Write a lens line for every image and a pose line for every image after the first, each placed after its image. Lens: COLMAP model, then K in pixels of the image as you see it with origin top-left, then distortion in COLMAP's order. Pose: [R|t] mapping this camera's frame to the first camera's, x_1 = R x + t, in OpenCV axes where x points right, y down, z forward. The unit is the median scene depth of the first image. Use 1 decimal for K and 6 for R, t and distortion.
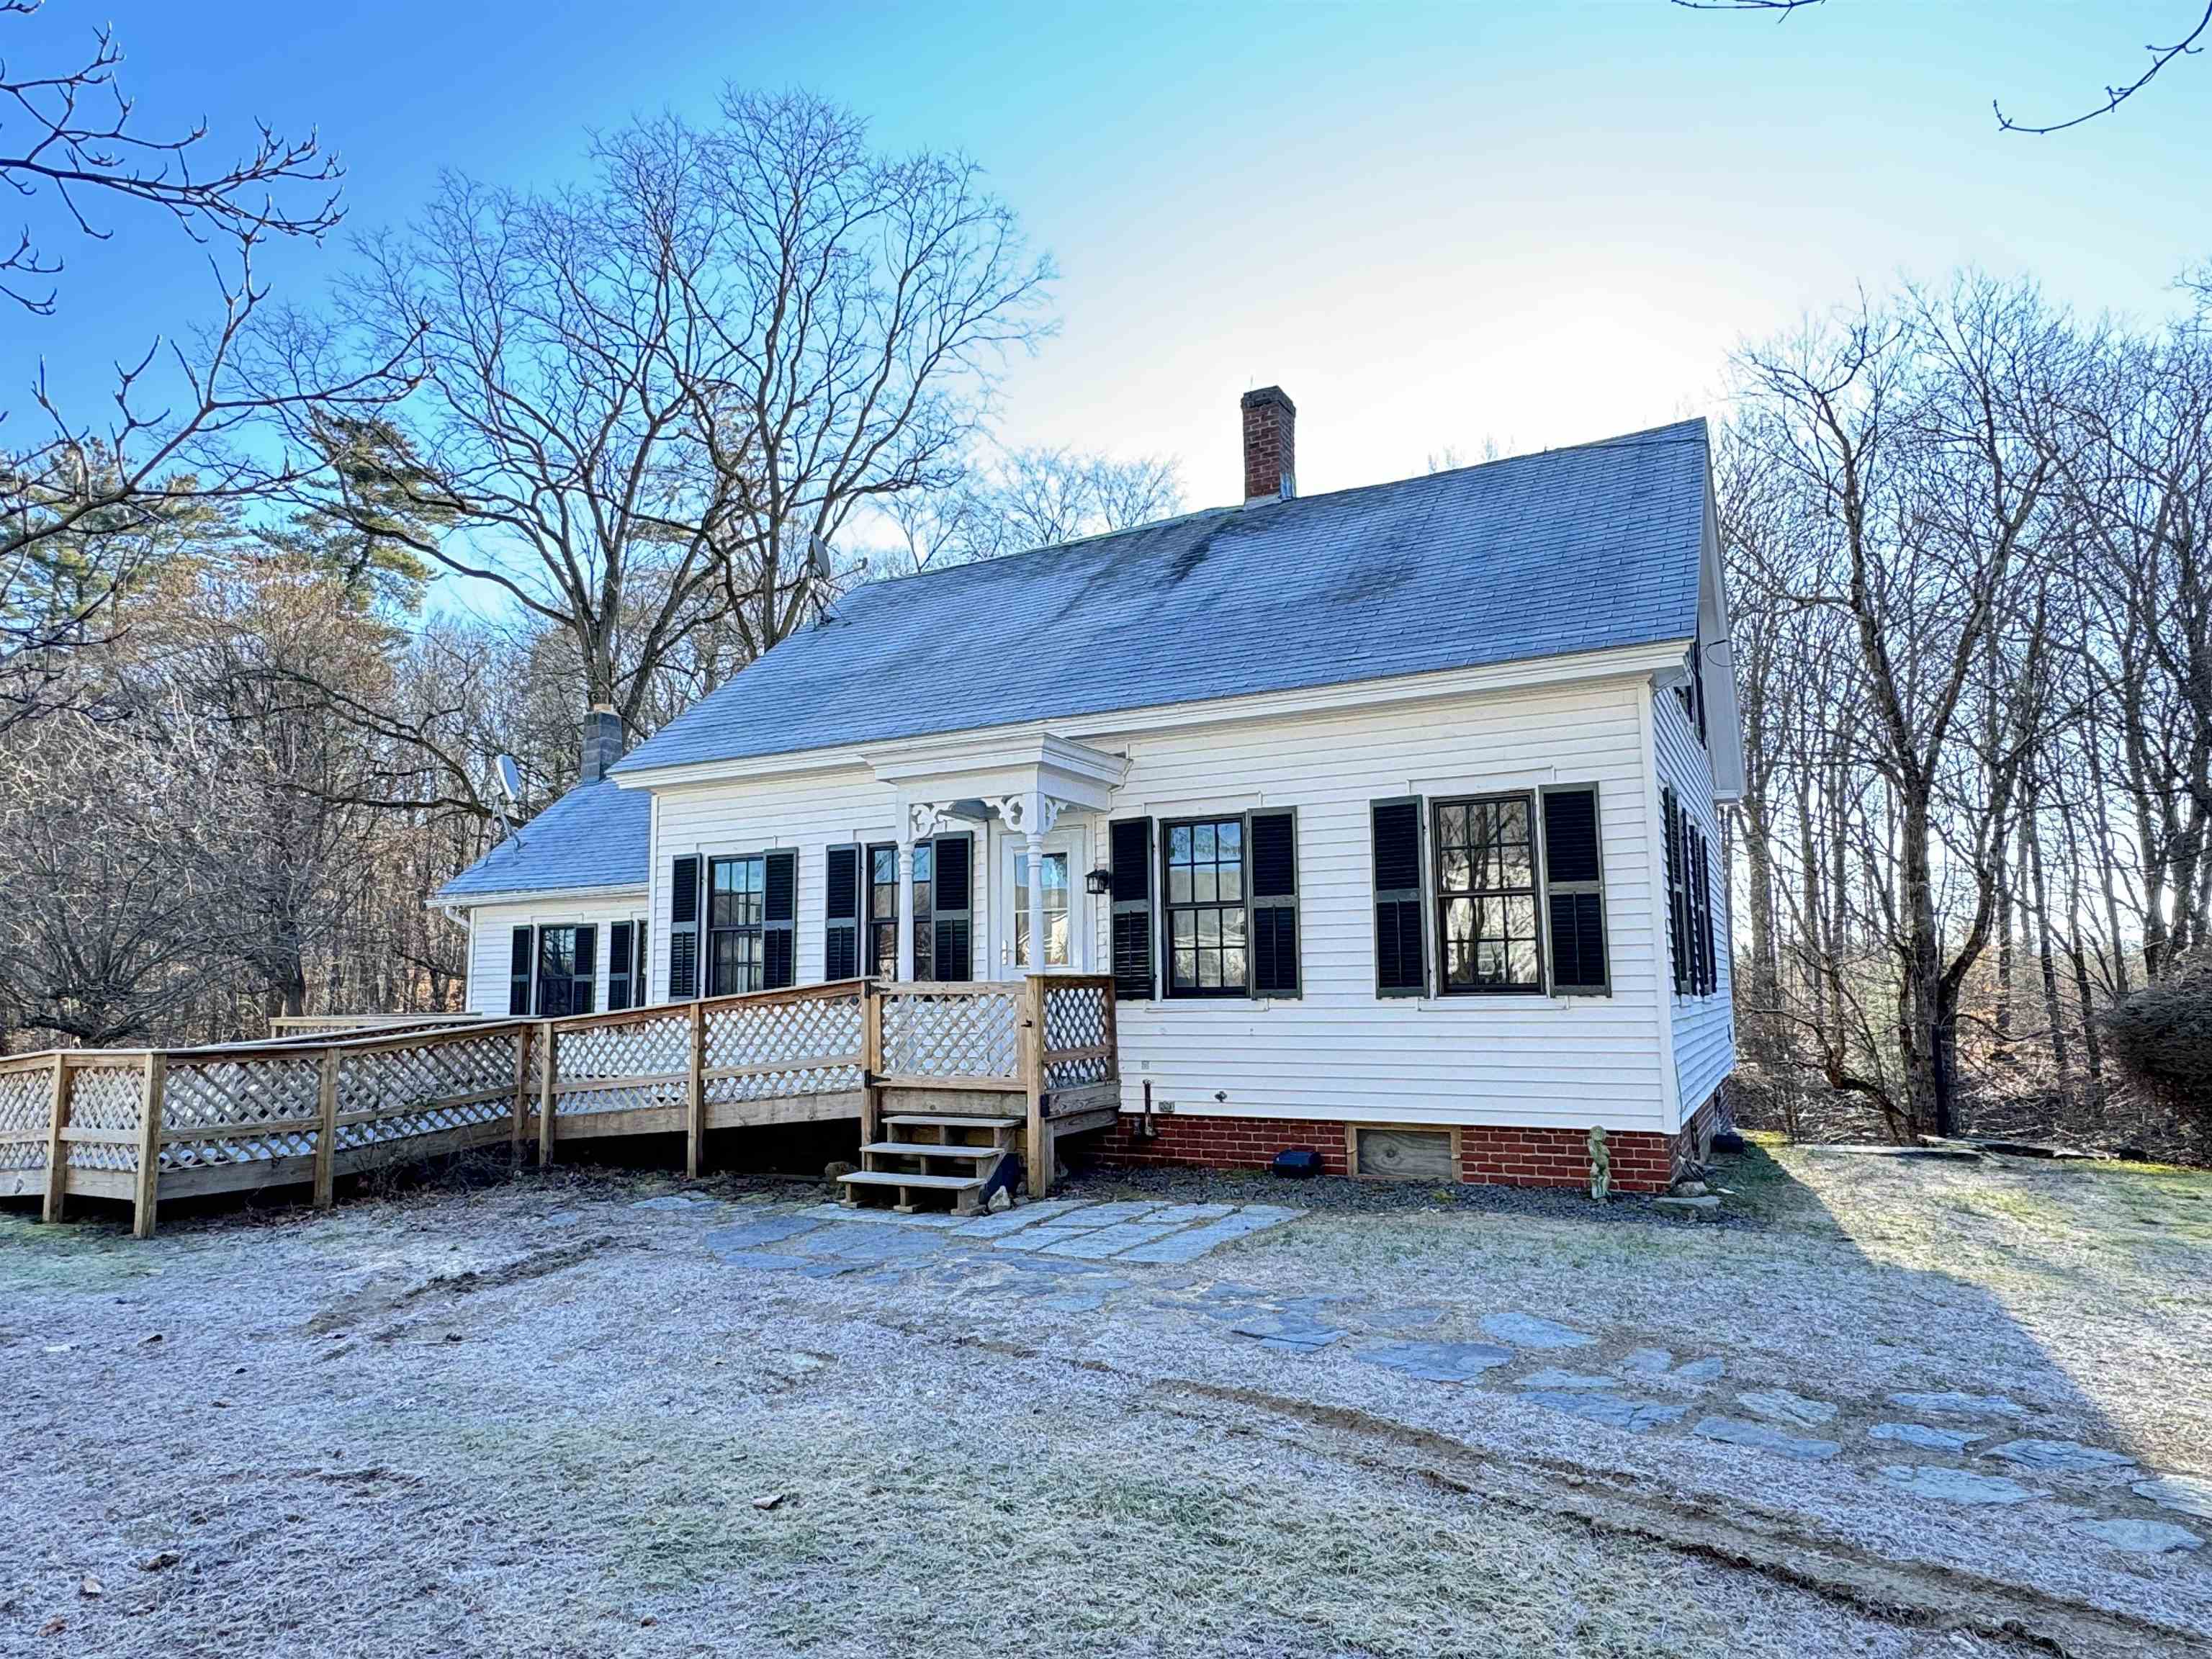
lens RADIAL K [[1308.0, 0, 1106.0], [0, 1308.0, 829.5], [0, 0, 1]] dist [-0.002092, 0.001258]
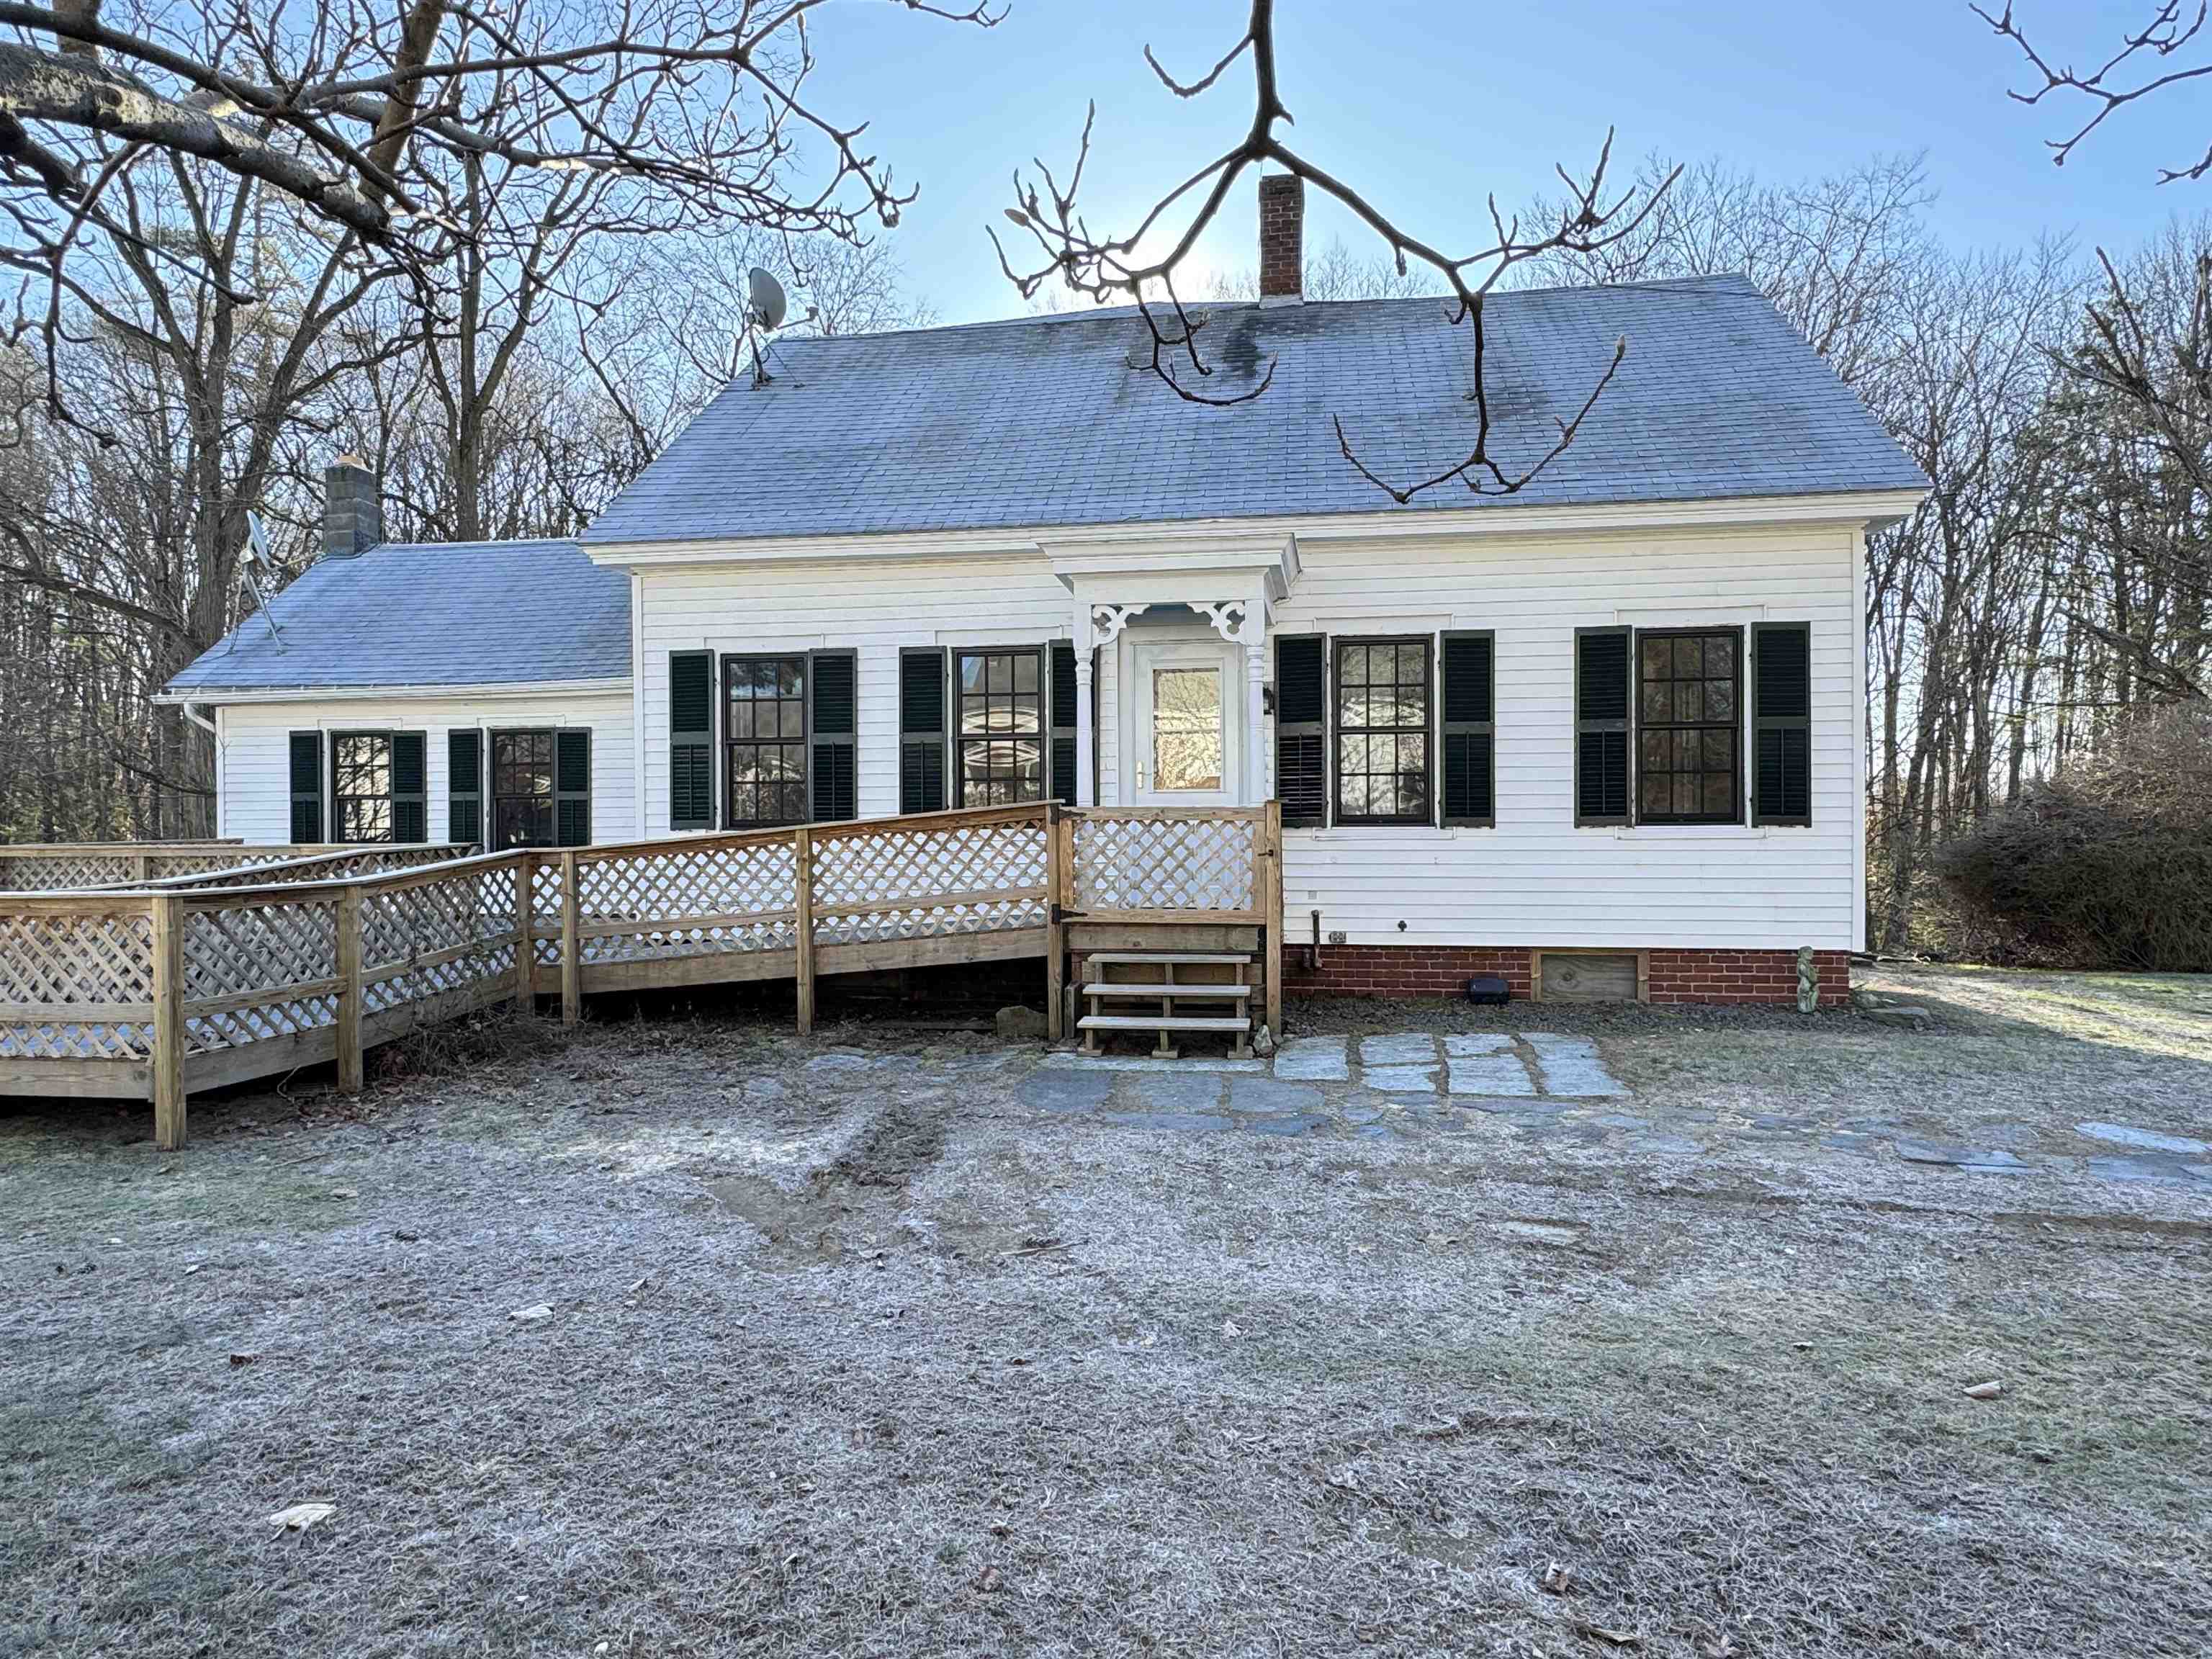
lens RADIAL K [[1308.0, 0, 1106.0], [0, 1308.0, 829.5], [0, 0, 1]] dist [-0.002092, 0.001258]
pose [[0.946838, 0.003813, 0.321688, -0.433719], [-0.046007, 0.991257, 0.123664, 0.021665], [-0.318404, -0.131889, 0.938735, 0.159794]]
